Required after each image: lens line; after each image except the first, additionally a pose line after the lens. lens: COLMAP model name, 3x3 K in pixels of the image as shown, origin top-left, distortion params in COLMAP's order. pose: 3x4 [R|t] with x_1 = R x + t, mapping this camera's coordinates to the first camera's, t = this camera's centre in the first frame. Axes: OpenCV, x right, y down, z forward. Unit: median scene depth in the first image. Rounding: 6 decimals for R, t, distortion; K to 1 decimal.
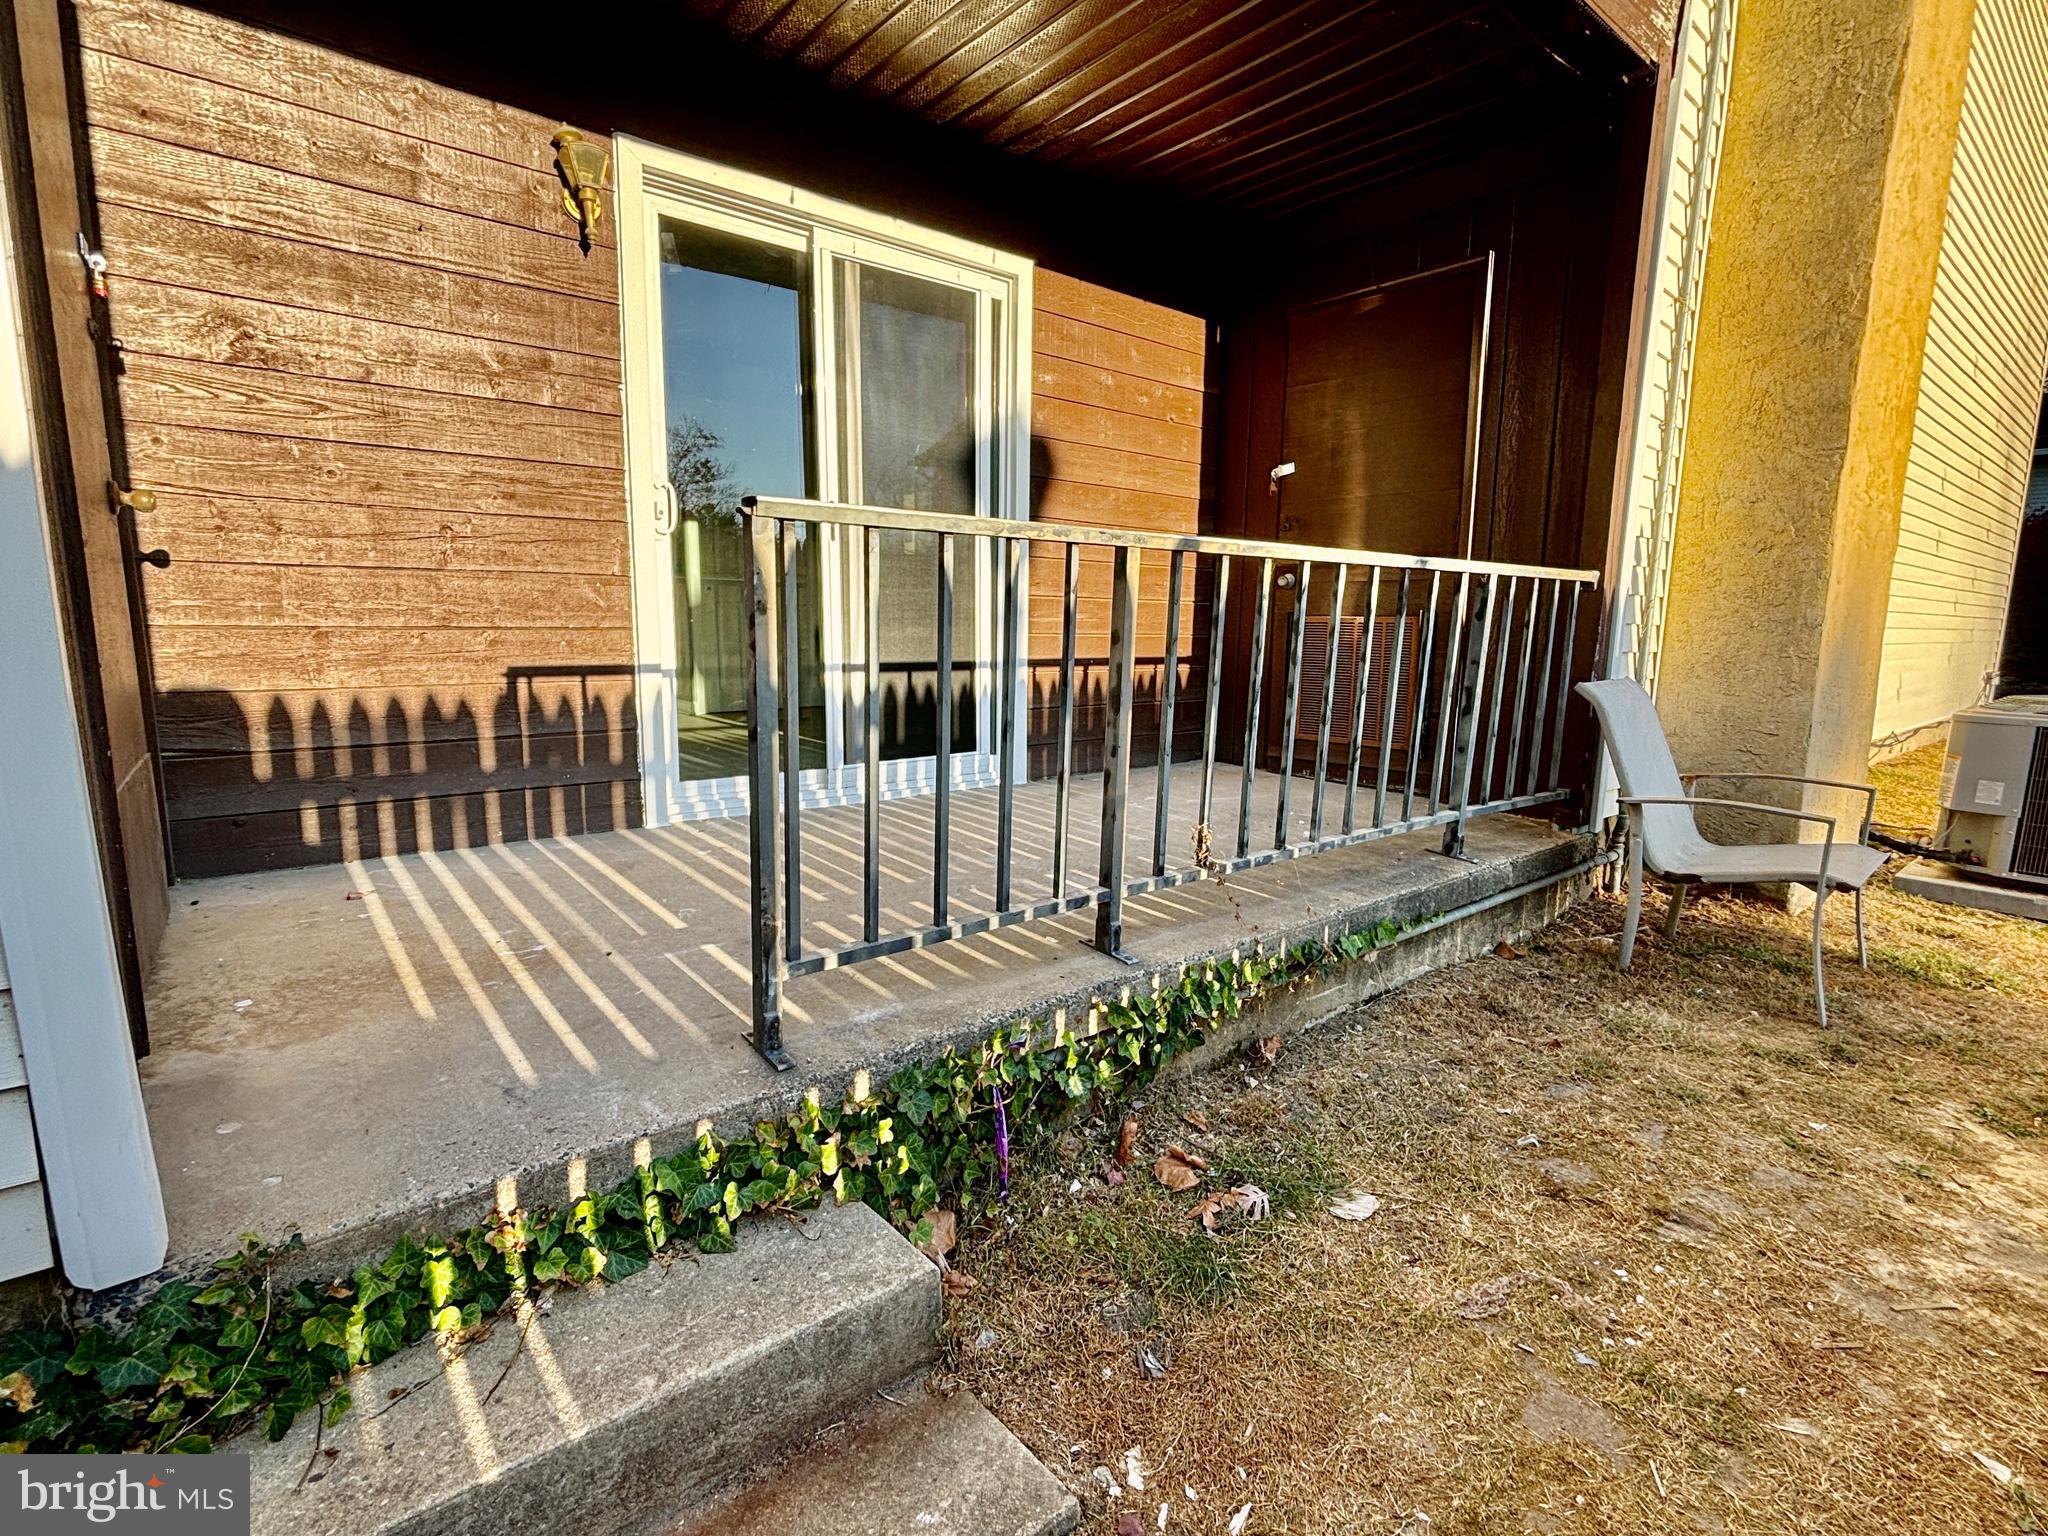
lens RADIAL K [[979.6, 0, 1019.0], [0, 979.6, 765.7], [0, 0, 1]] dist [-0.000113, -0.001624]
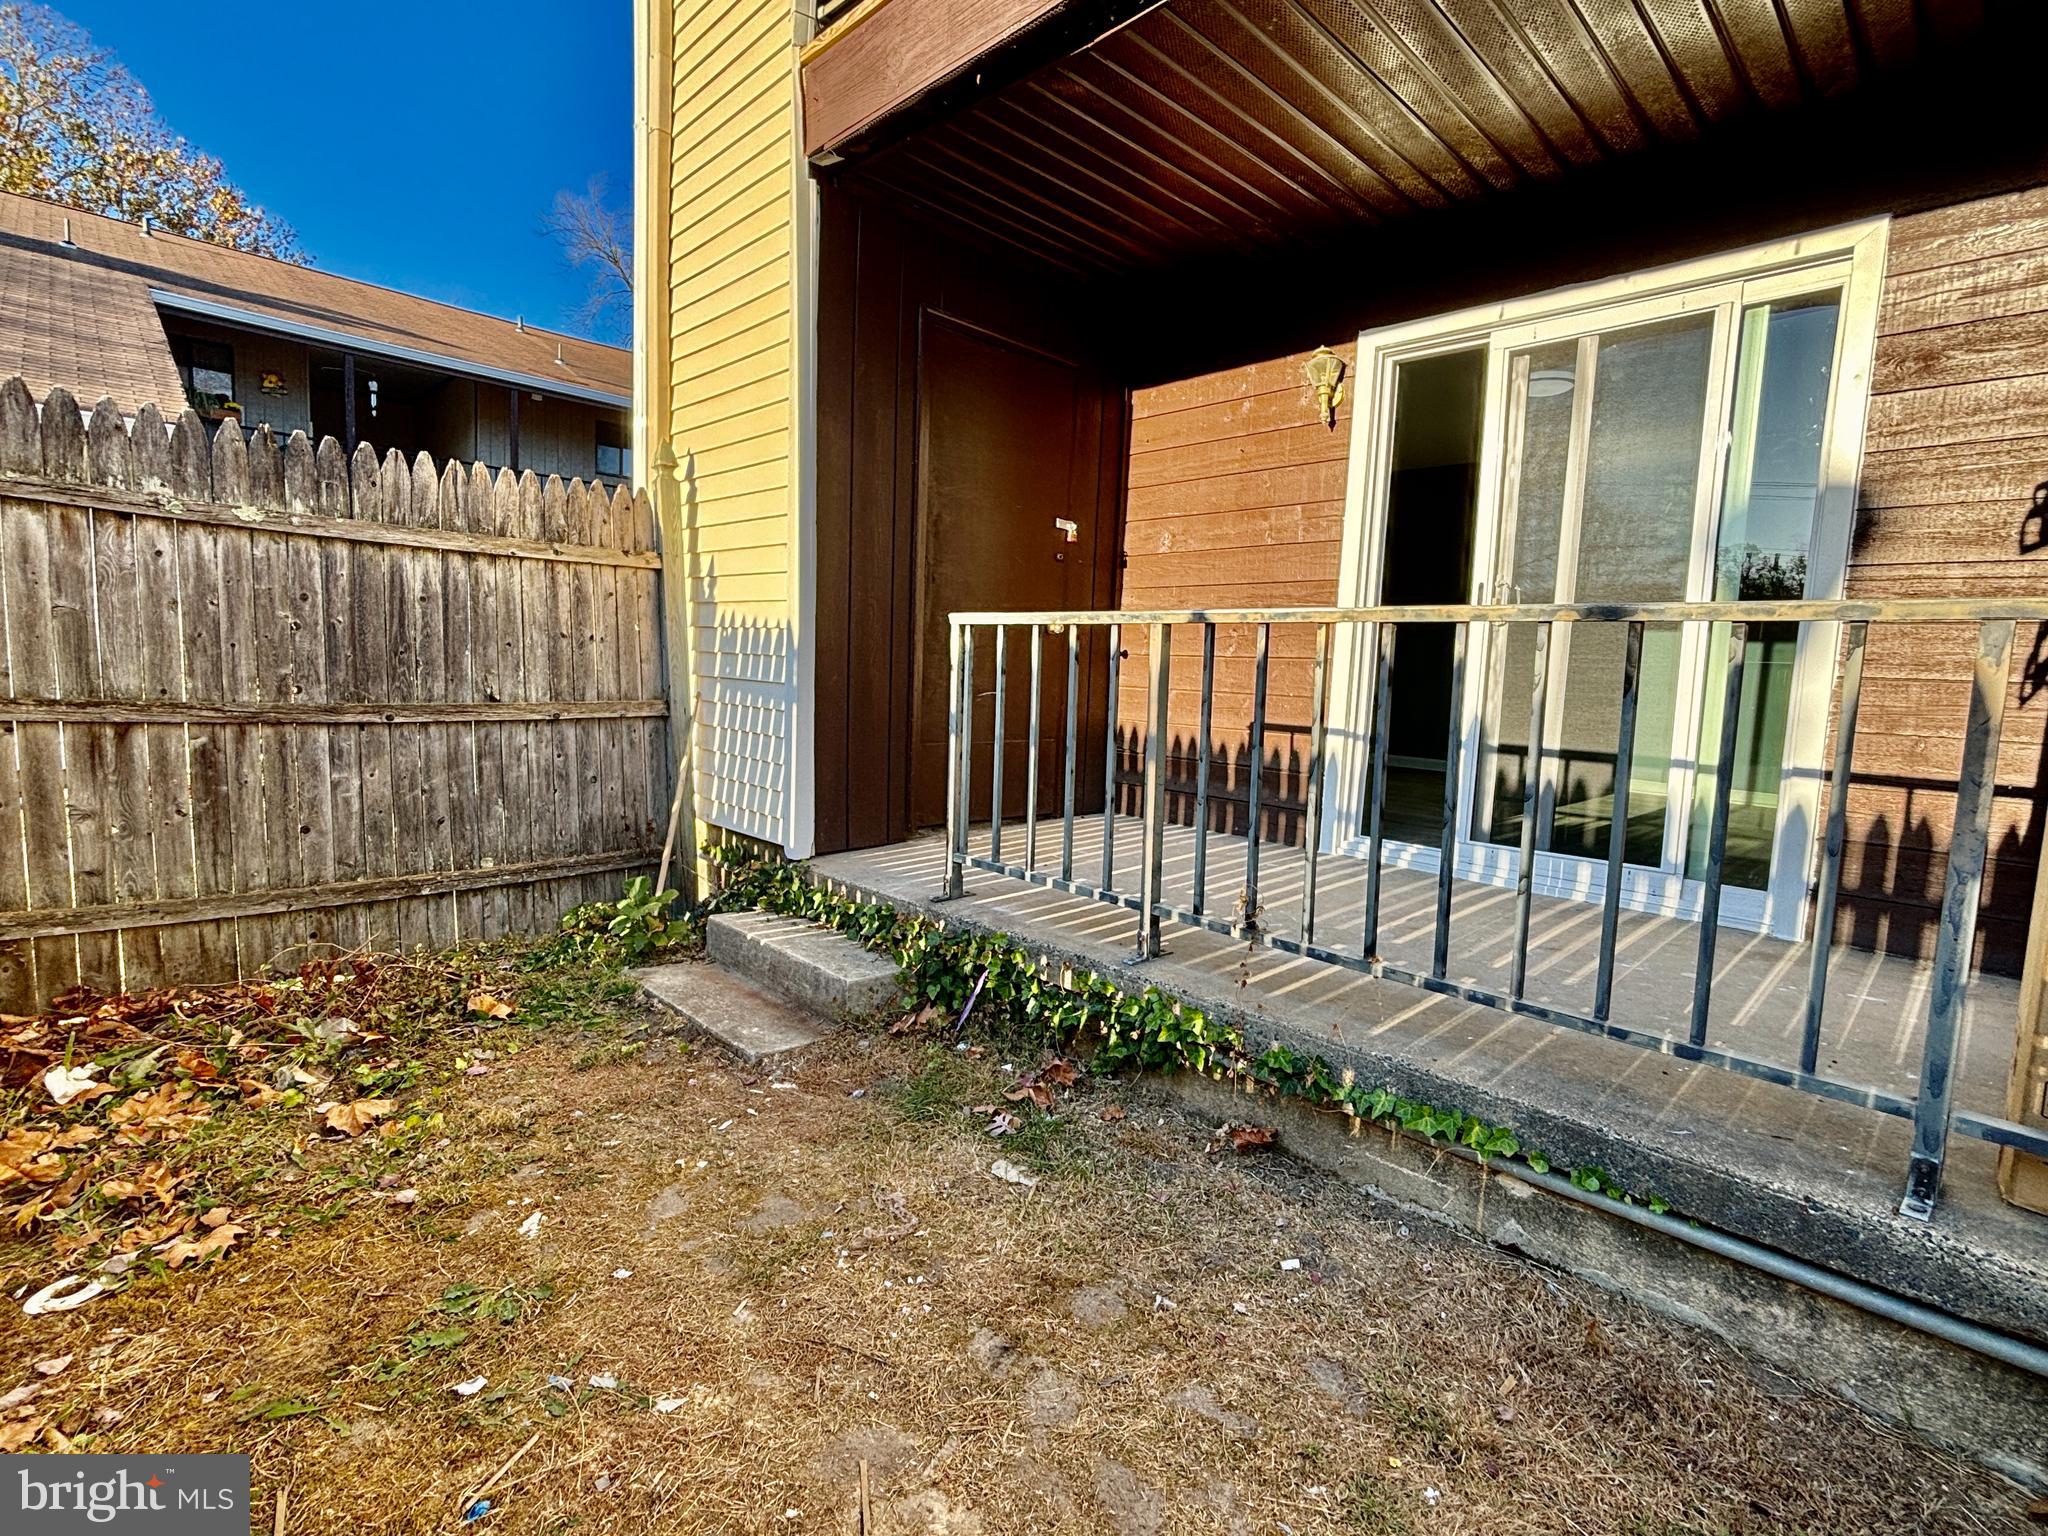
lens RADIAL K [[968.2, 0, 1023.3], [0, 968.2, 763.1], [0, 0, 1]] dist [0.015554, -0.000576]
pose [[0.105320, 0.088742, -0.990471, 0.733481], [-0.196158, 0.978295, 0.066793, -0.054150], [0.974900, 0.187254, 0.120441, 0.398317]]
